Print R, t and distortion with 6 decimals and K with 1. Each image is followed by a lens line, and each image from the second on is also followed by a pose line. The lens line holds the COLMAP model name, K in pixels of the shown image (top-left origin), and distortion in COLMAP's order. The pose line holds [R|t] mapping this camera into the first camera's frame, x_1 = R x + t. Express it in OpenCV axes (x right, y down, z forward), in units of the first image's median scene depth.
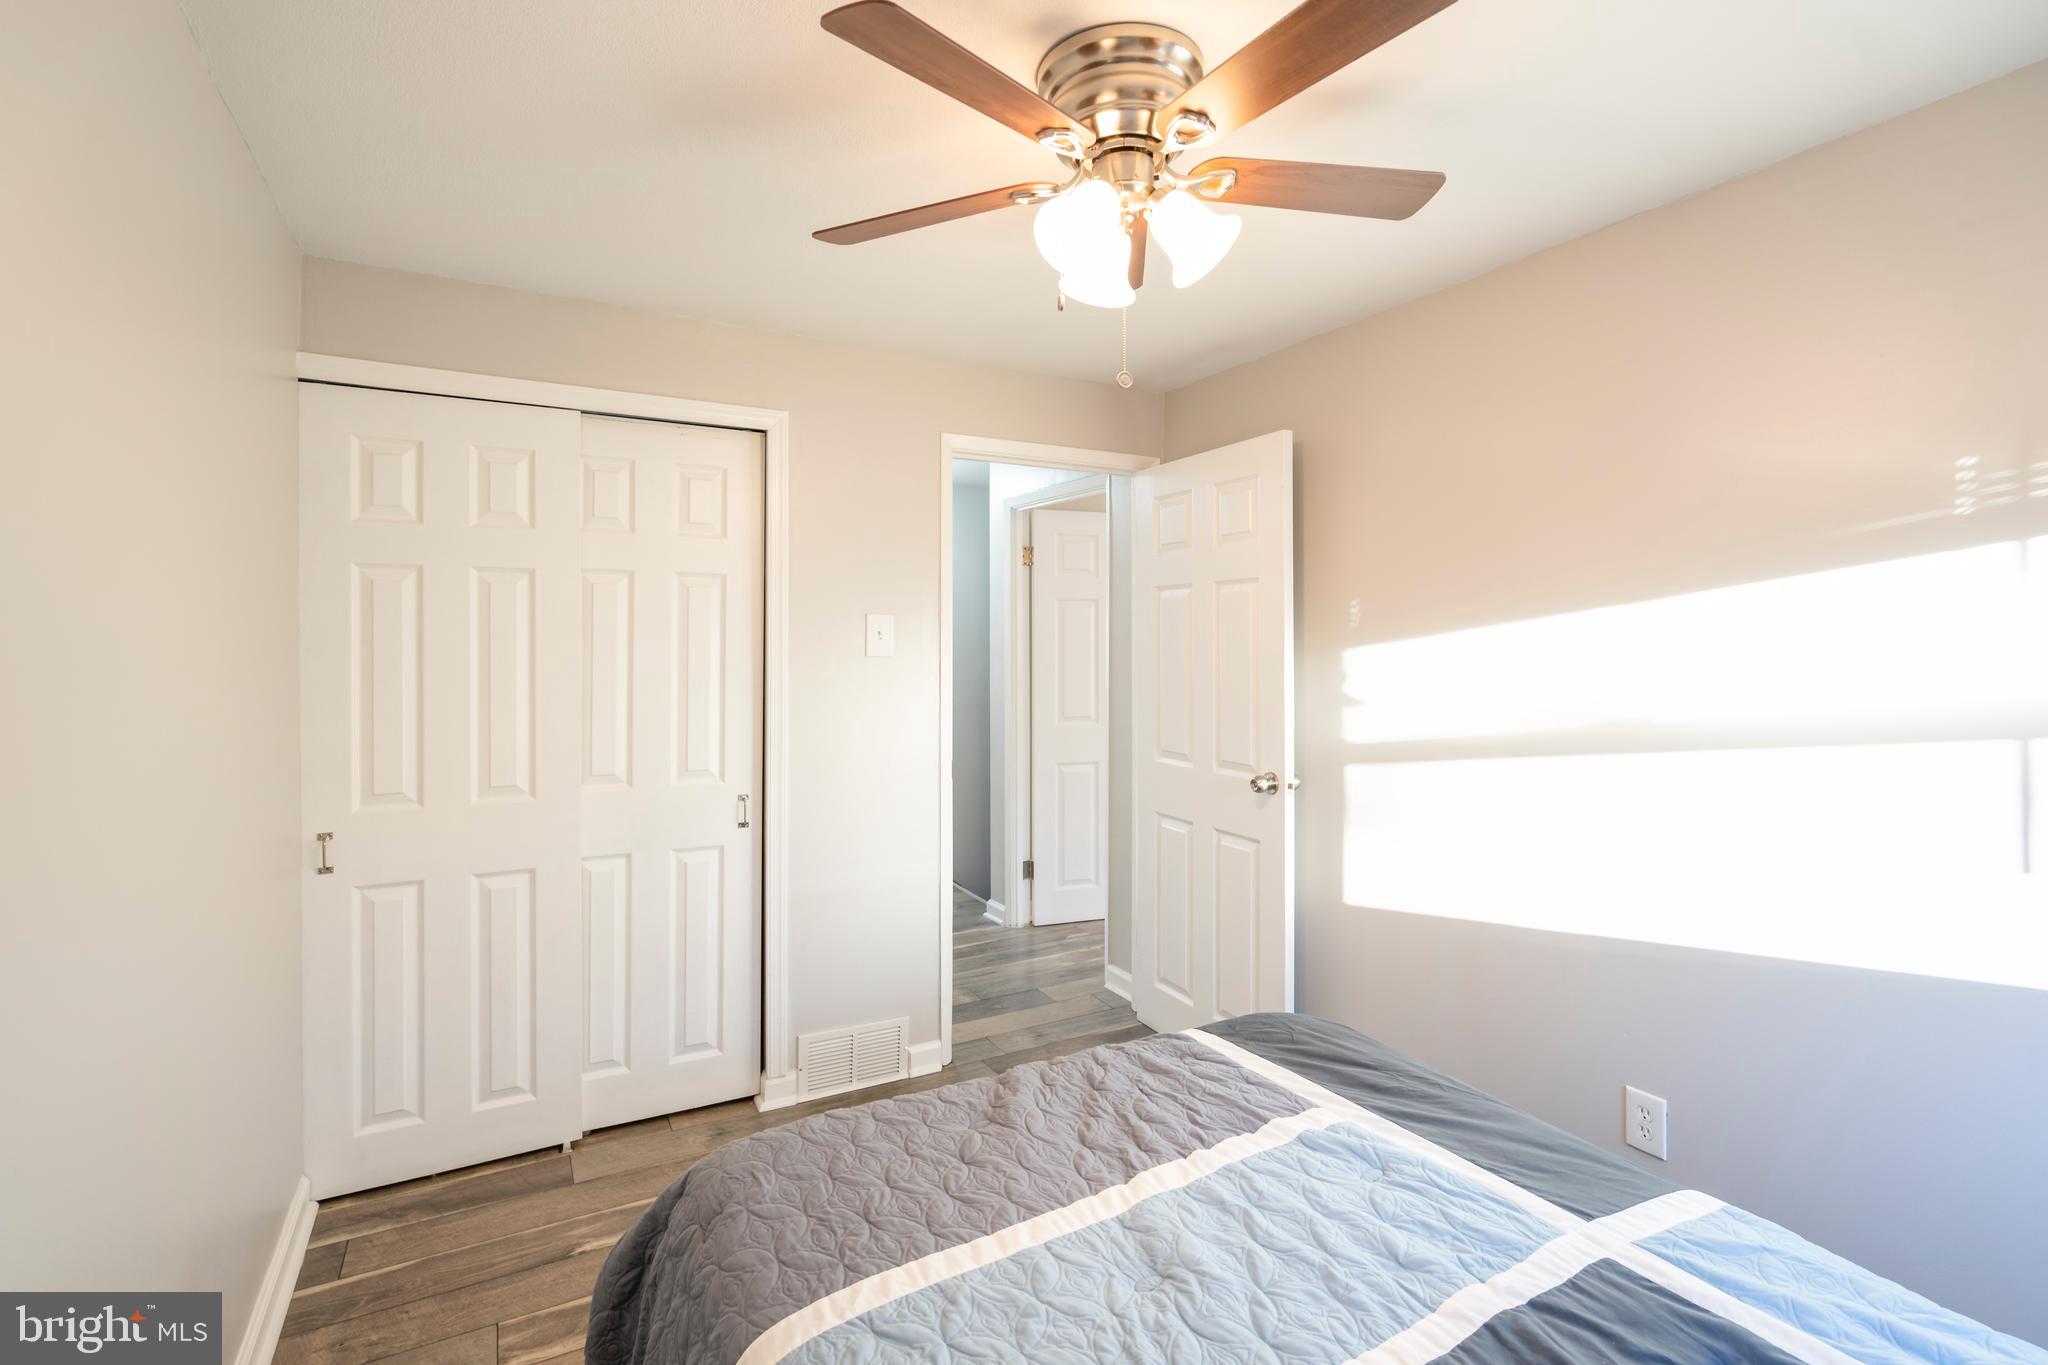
lens RADIAL K [[946.6, 0, 1028.9], [0, 946.6, 664.5], [0, 0, 1]] dist [-0.006268, 0.003633]
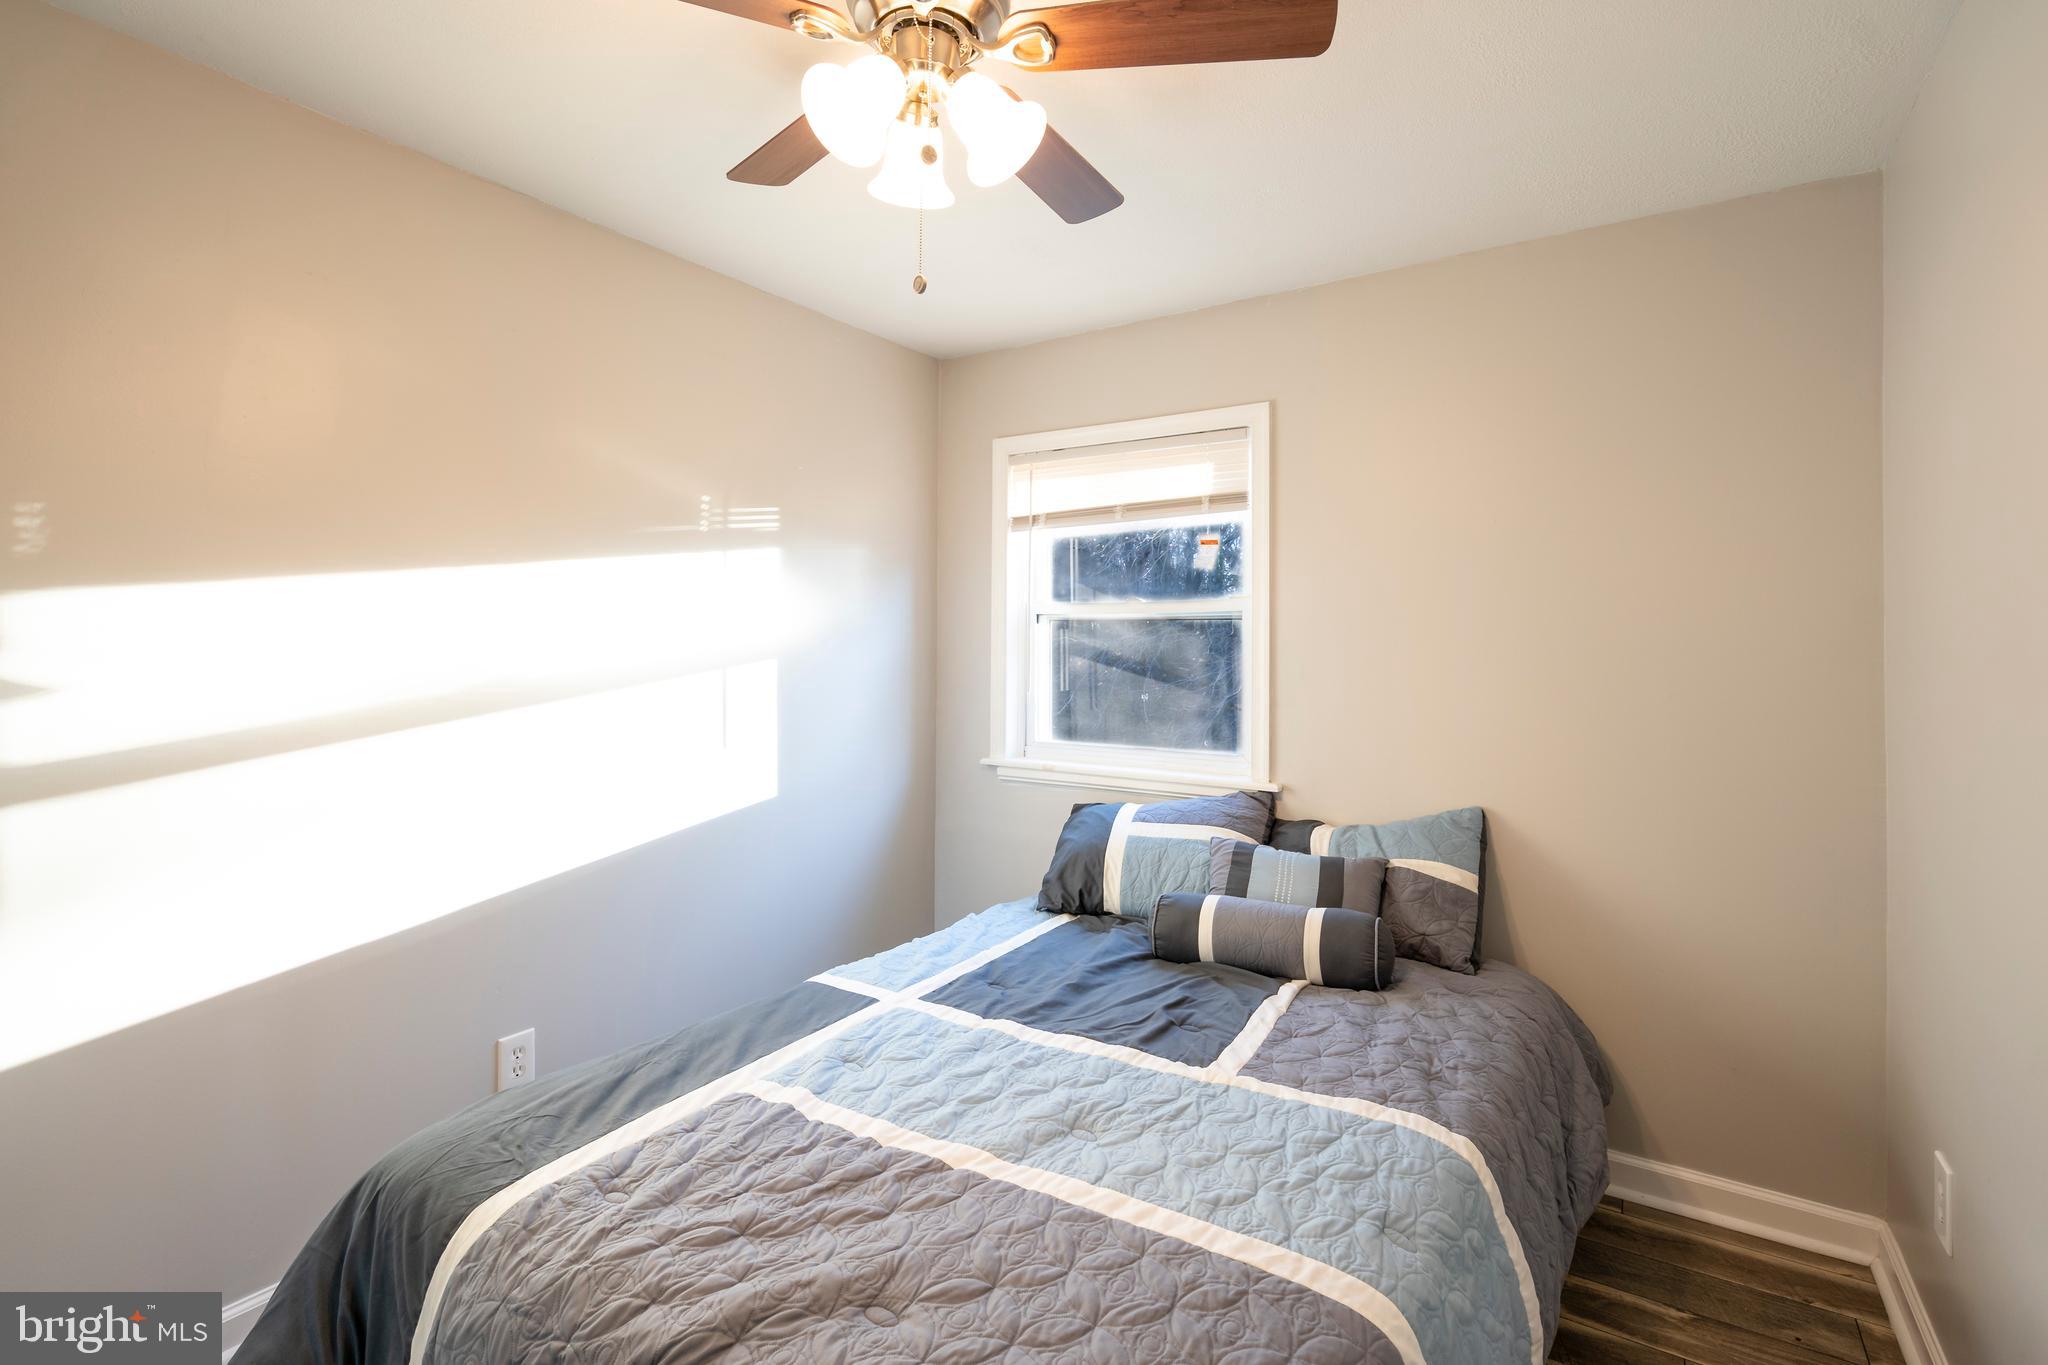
lens RADIAL K [[946.6, 0, 1030.3], [0, 946.6, 676.6], [0, 0, 1]] dist [-0.006268, 0.003633]
pose [[-0.458348, -0.028631, 0.888311, -0.764234], [0.013565, 0.999139, 0.039203, 0.034469], [-0.888669, 0.030018, -0.457565, 1.388126]]
